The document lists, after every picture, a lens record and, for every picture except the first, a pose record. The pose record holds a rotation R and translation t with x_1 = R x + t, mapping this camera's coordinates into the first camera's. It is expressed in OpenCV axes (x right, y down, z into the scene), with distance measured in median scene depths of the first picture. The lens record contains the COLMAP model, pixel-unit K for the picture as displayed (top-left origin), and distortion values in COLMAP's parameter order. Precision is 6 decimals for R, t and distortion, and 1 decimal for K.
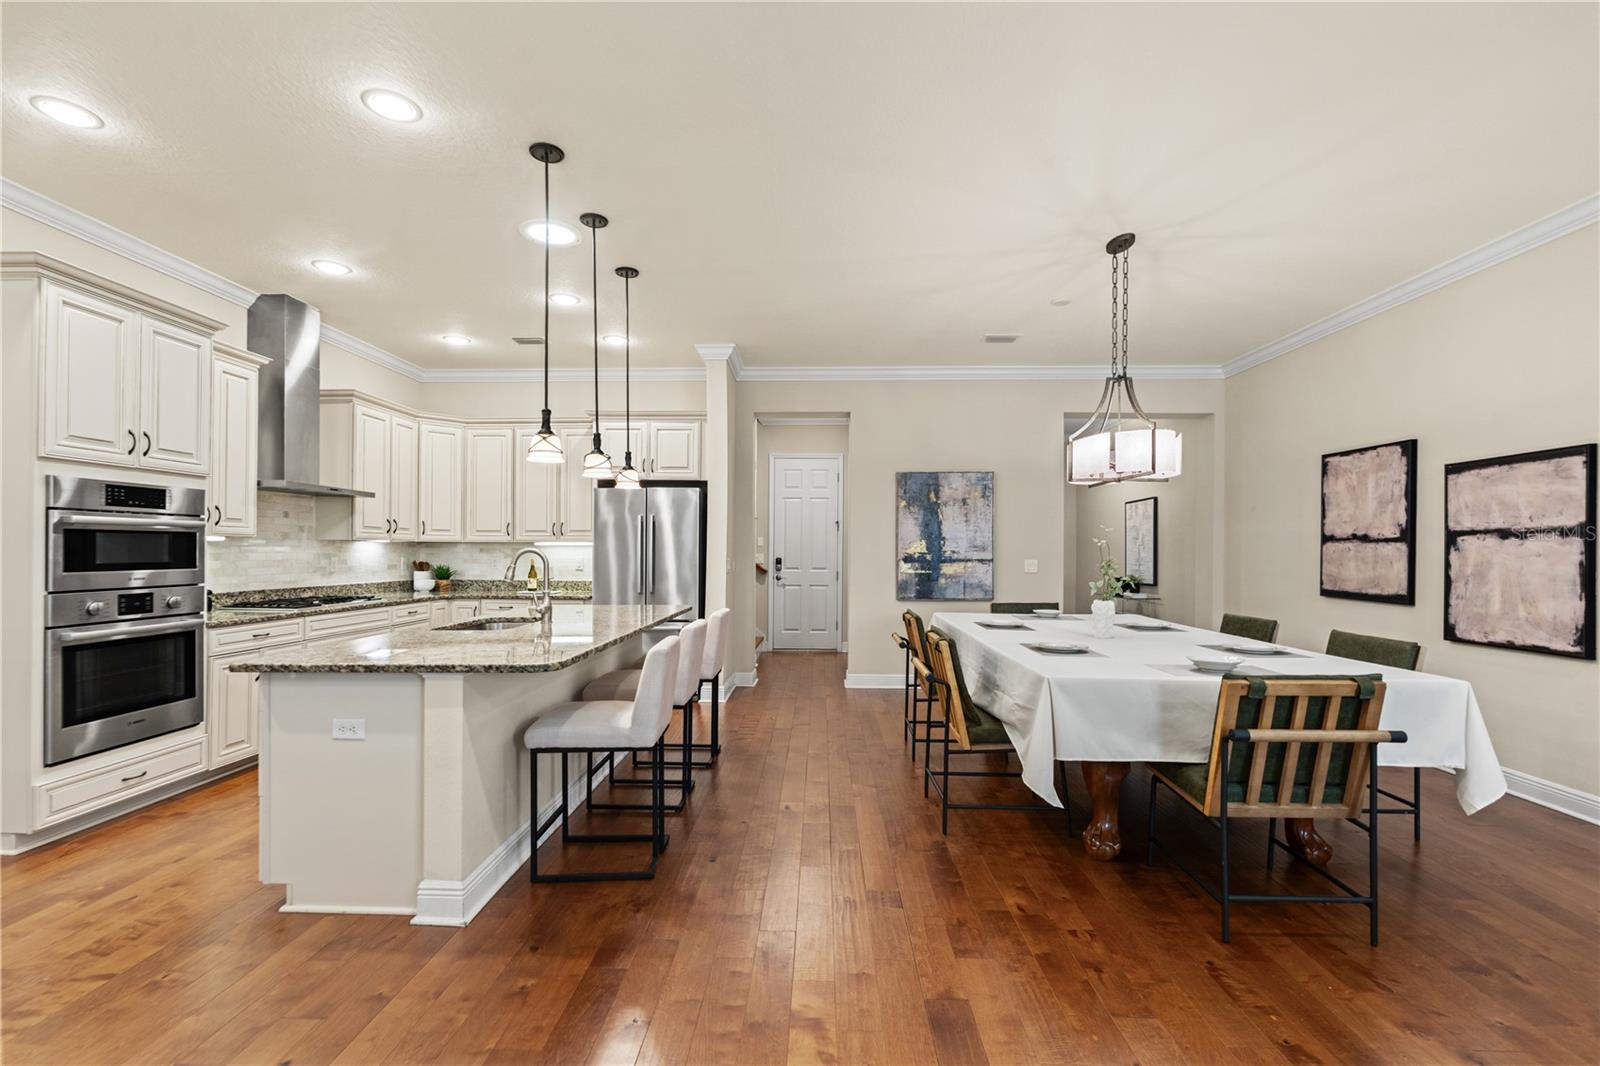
lens RADIAL K [[710.6, 0, 796.5], [0, 710.6, 550.3], [0, 0, 1]] dist [-0.006207, 0.001425]
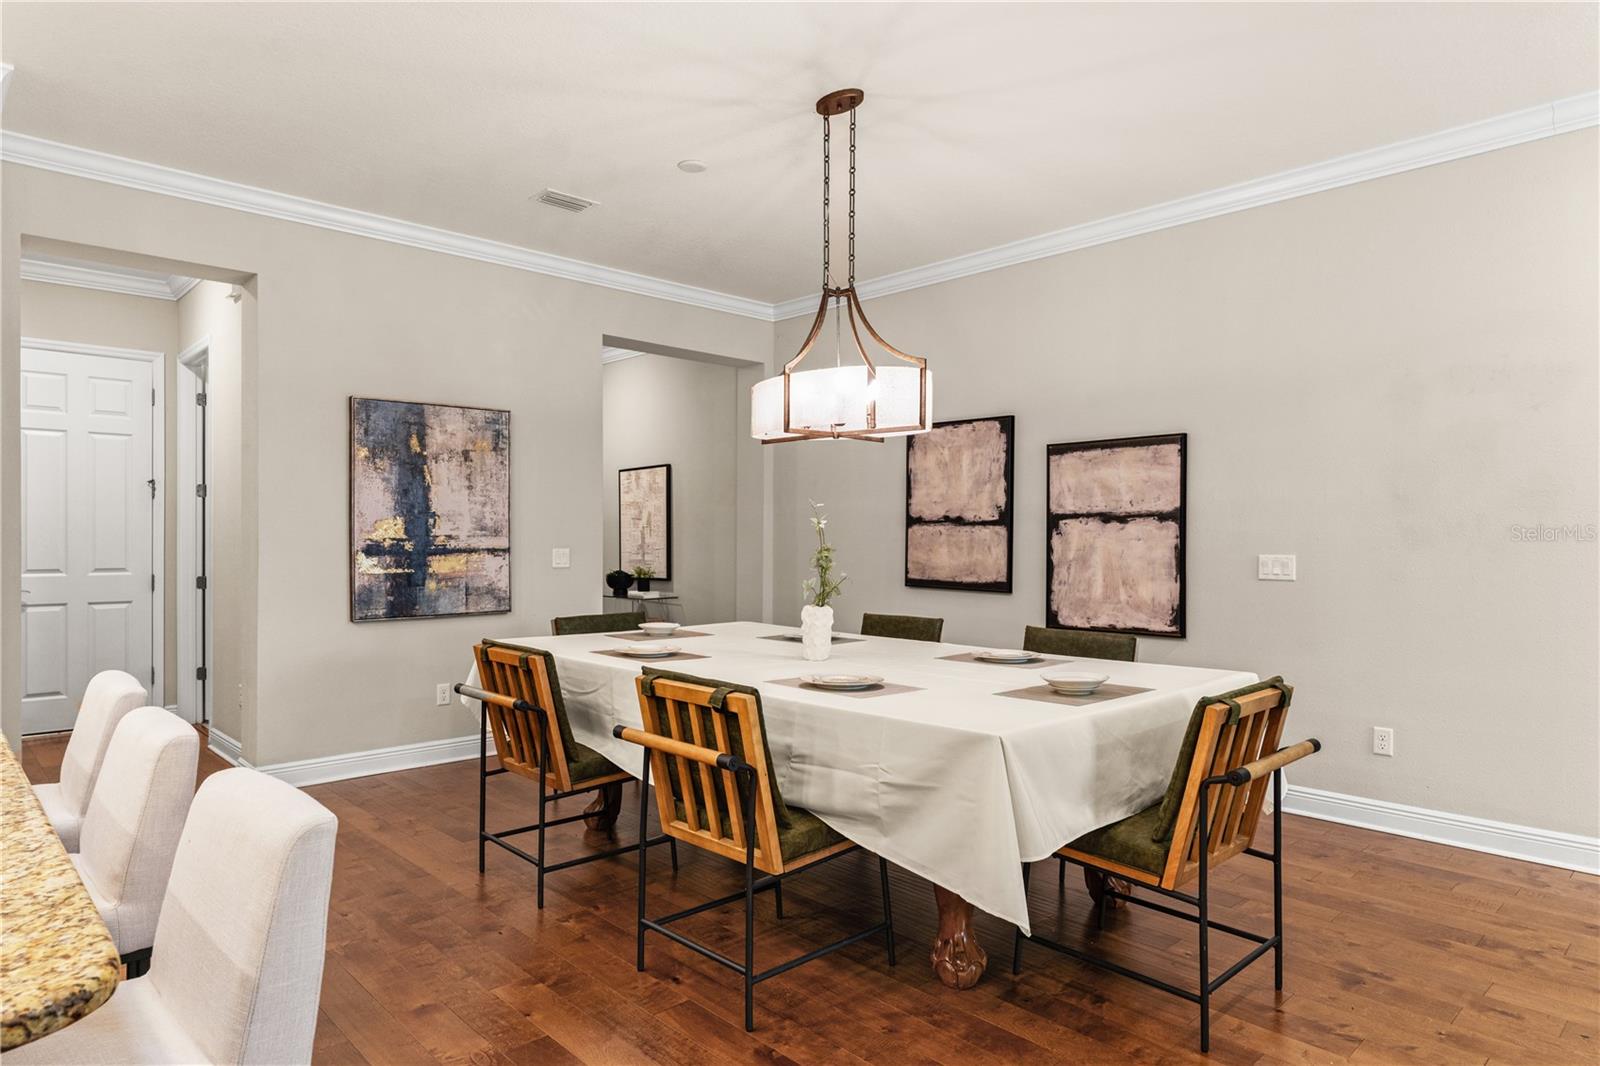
lens RADIAL K [[951.9, 0, 803.4], [0, 951.9, 543.8], [0, 0, 1]] dist [-0.001990, 0.001402]
pose [[0.700159, -0.007476, 0.713948, -0.236394], [0.000114, 0.999946, 0.010359, -0.000378], [-0.713987, -0.007172, 0.700122, 0.337455]]
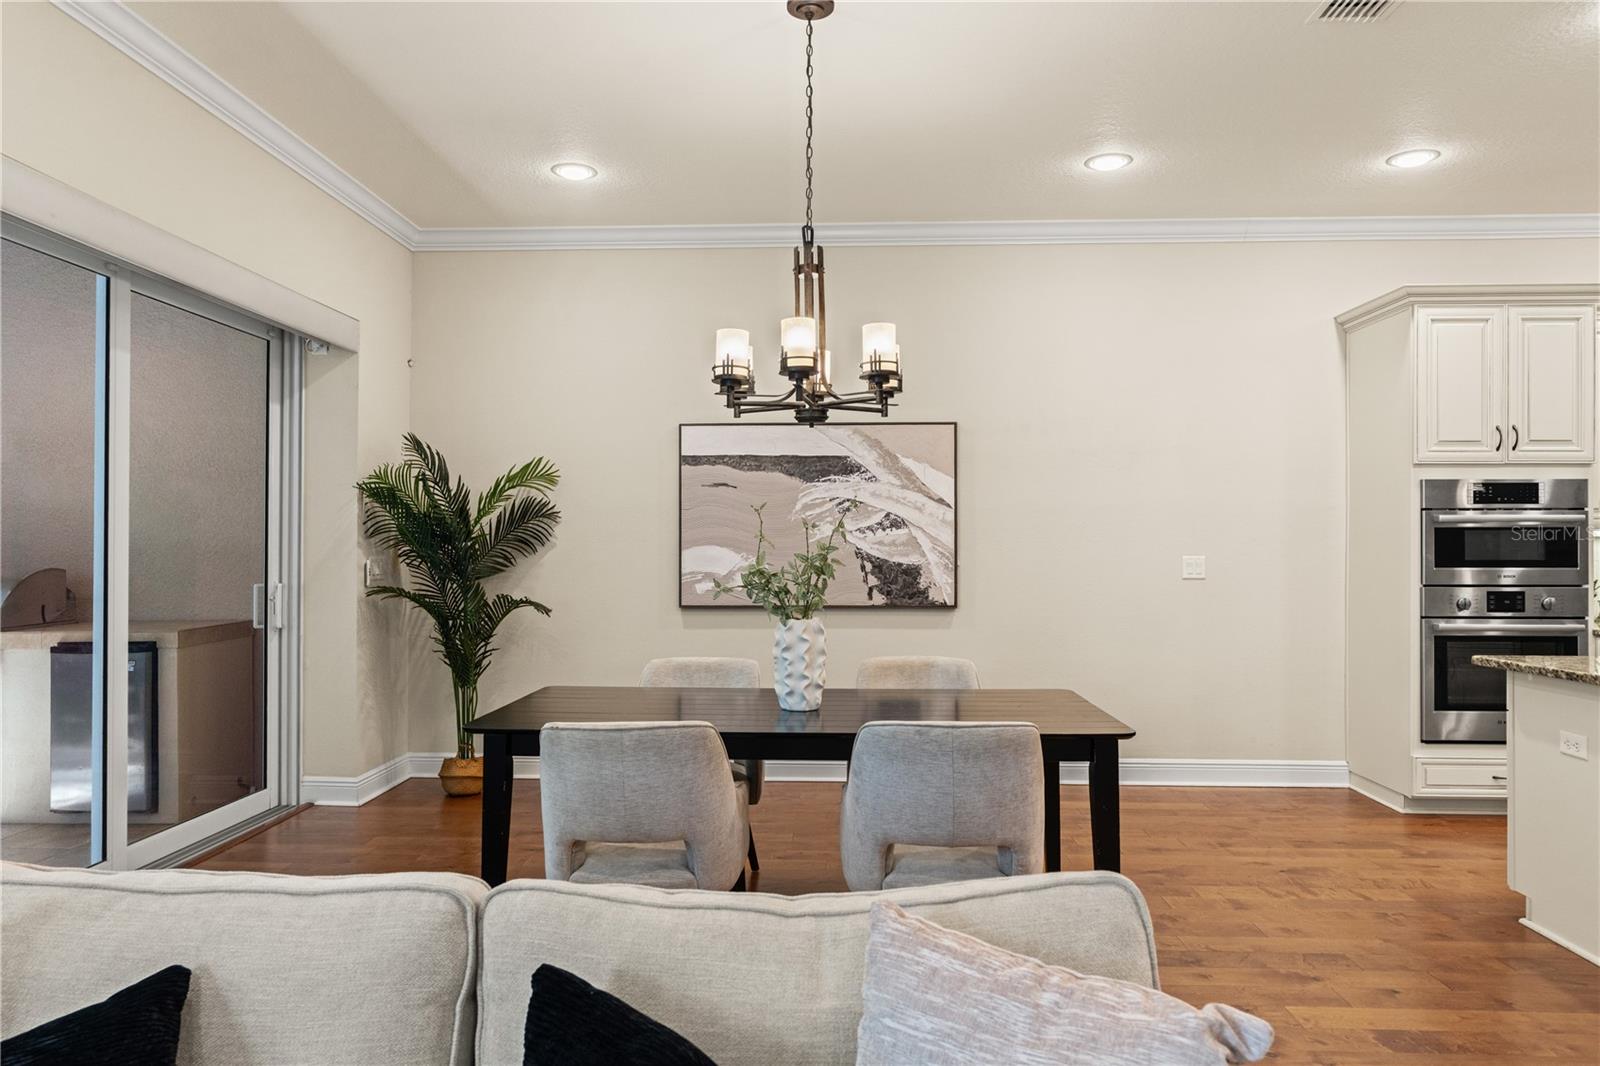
lens RADIAL K [[999.6, 0, 805.8], [0, 999.6, 530.7], [0, 0, 1]] dist [0.000714, -0.000857]
pose [[0.009986, -0.020043, -0.999749, 0.376902], [-0.002639, 0.999795, -0.020070, 0.006240], [0.999947, 0.002839, 0.009931, 0.011515]]
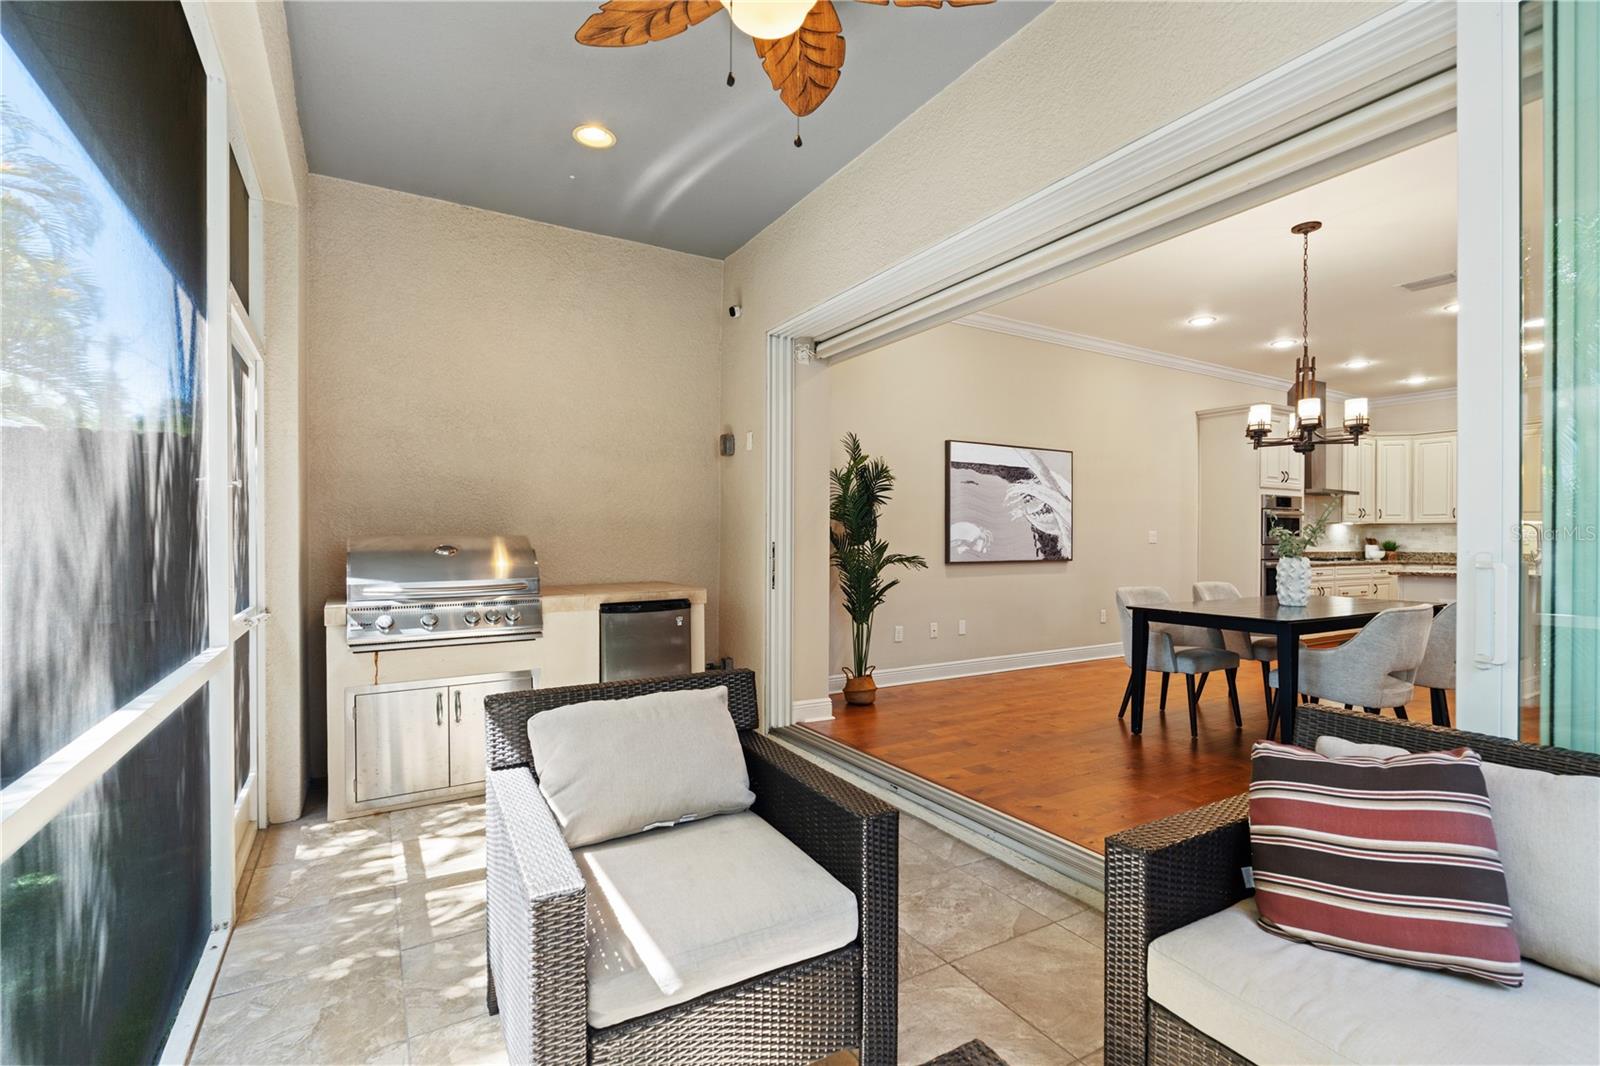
lens RADIAL K [[709.5, 0, 794.4], [0, 709.5, 531.7], [0, 0, 1]] dist [-0.002396, -0.000029]
pose [[0.550758, -0.006664, -0.834638, 0.039202], [-0.004044, 0.999935, -0.010653, 0.036440], [0.834655, 0.009243, 0.550695, -1.212082]]
